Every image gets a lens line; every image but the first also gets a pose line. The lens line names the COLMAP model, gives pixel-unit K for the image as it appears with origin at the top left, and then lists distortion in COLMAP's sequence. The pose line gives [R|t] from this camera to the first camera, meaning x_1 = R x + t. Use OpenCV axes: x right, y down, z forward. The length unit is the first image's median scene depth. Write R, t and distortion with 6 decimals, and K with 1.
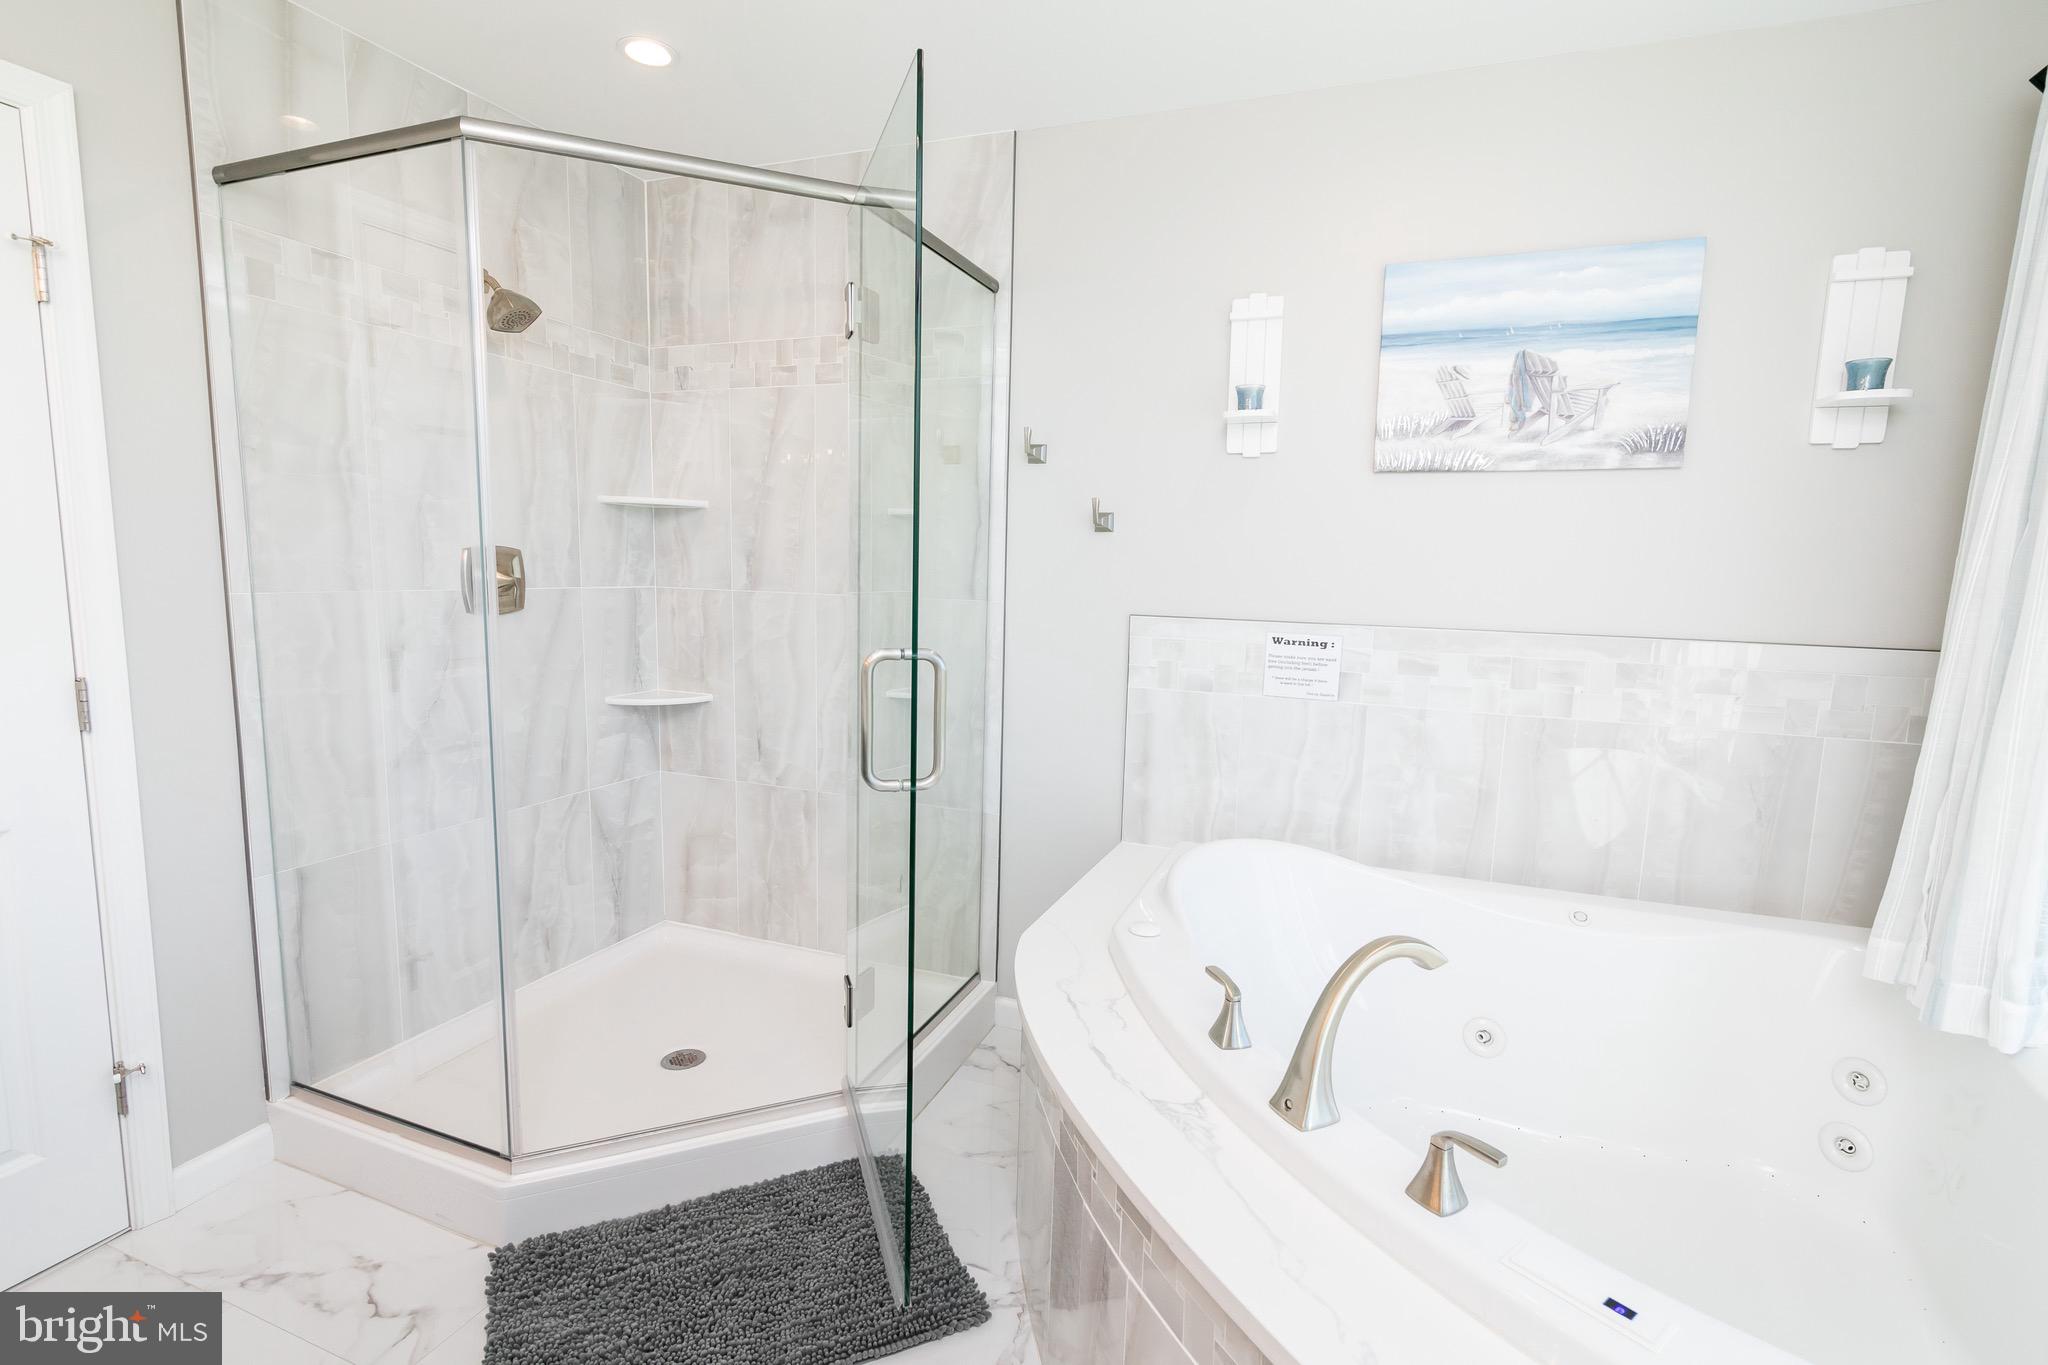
lens RADIAL K [[951.9, 0, 937.8], [0, 951.9, 608.6], [0, 0, 1]] dist [0.006166, -0.002784]
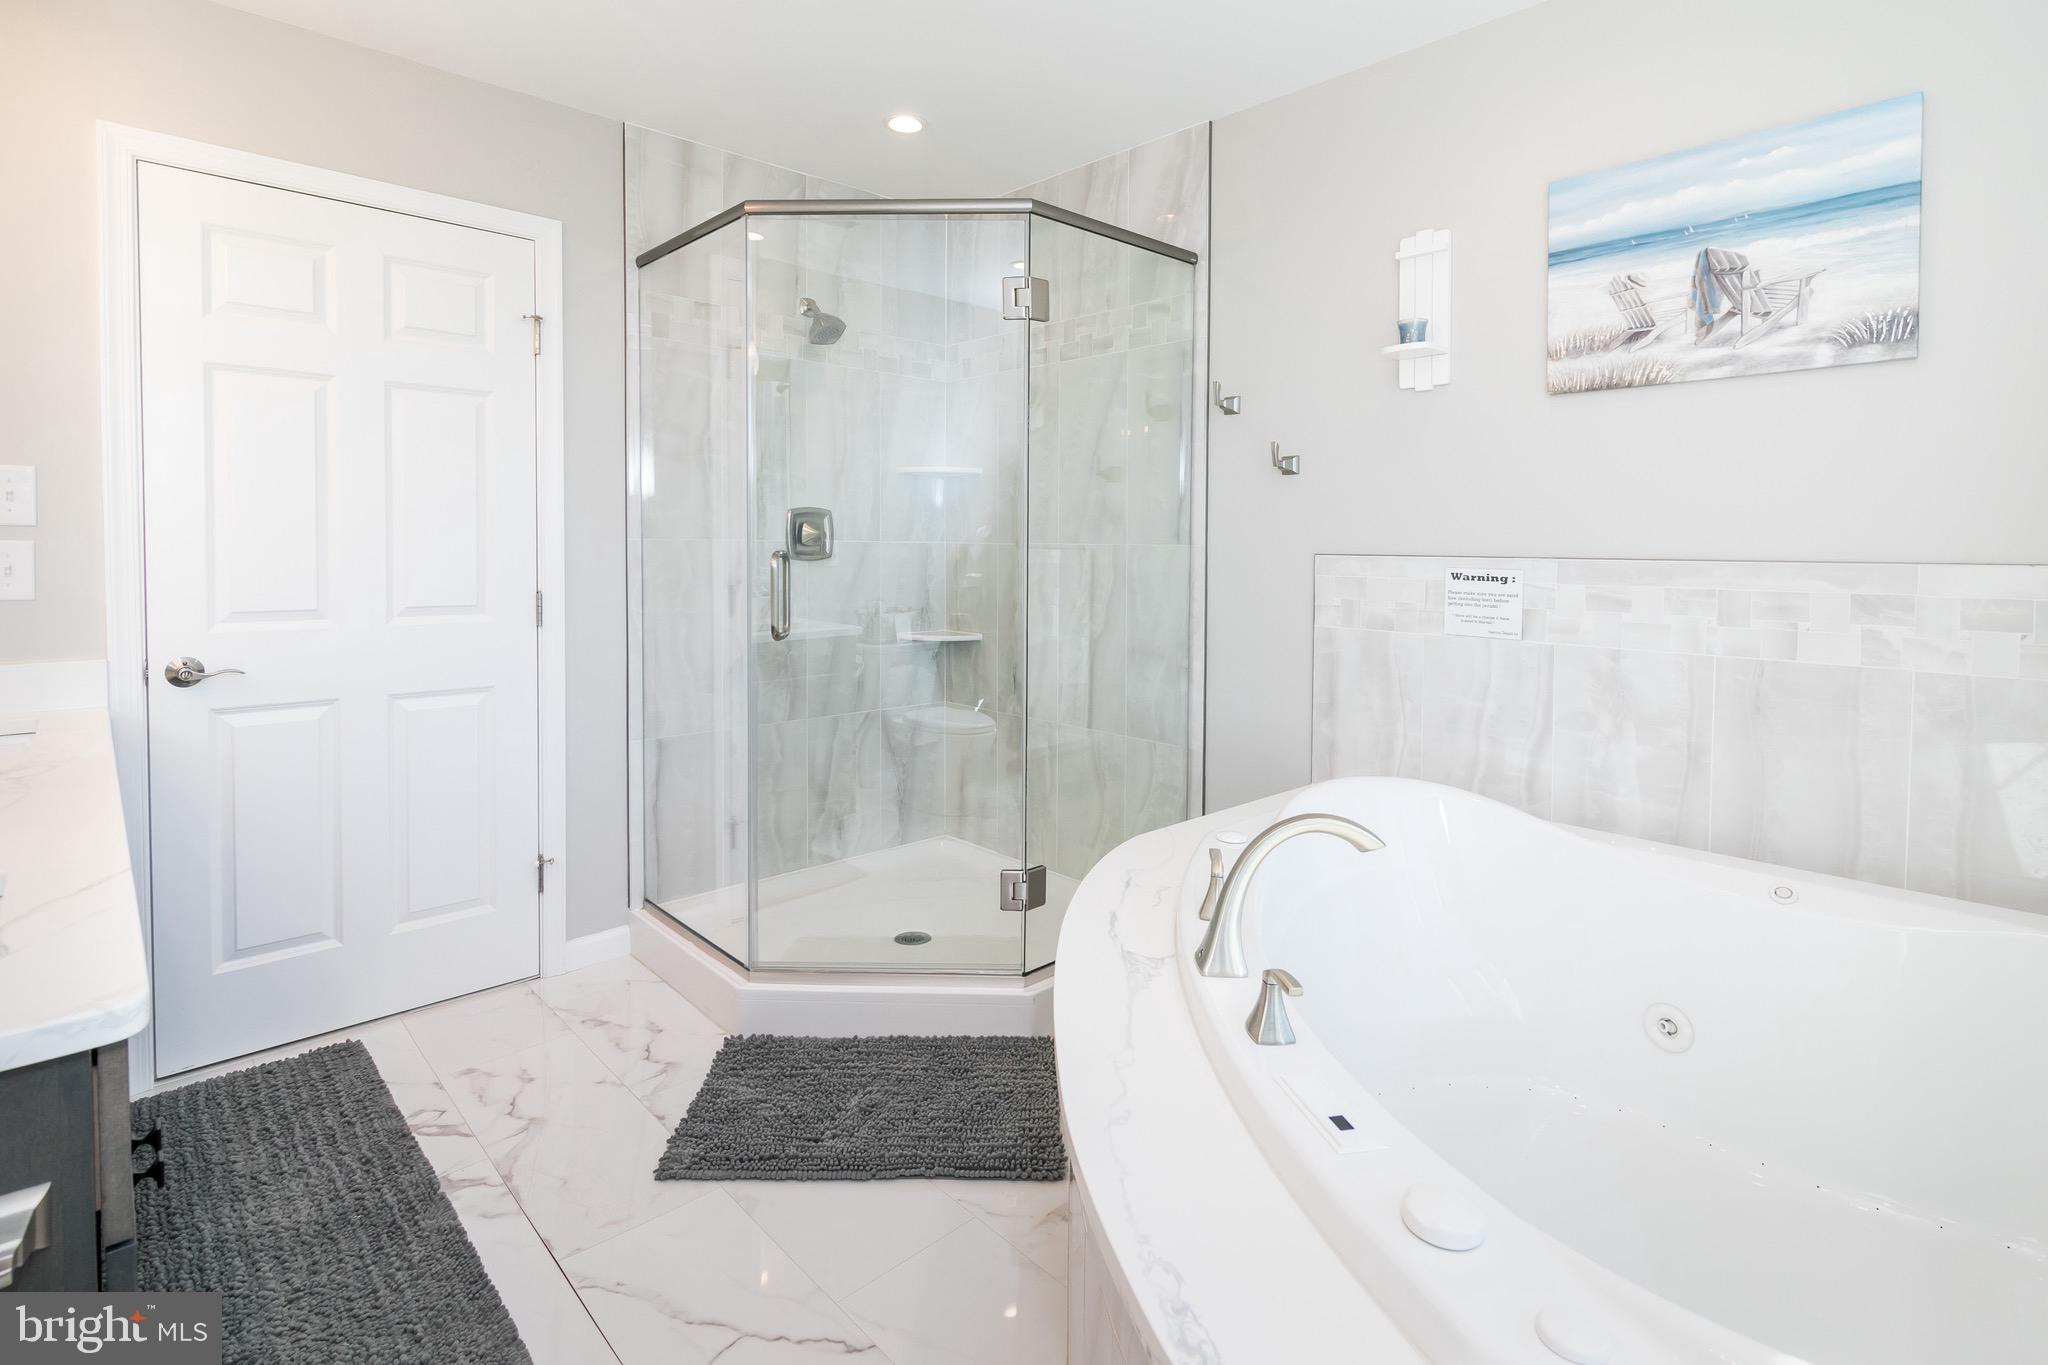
lens RADIAL K [[951.9, 0, 953.5], [0, 951.9, 487.1], [0, 0, 1]] dist [0.006166, -0.002784]
pose [[0.901013, -0.036701, -0.432237, 0.336211], [-0.014524, 0.993304, -0.114617, 0.065118], [0.433549, 0.109549, 0.894446, -0.090512]]
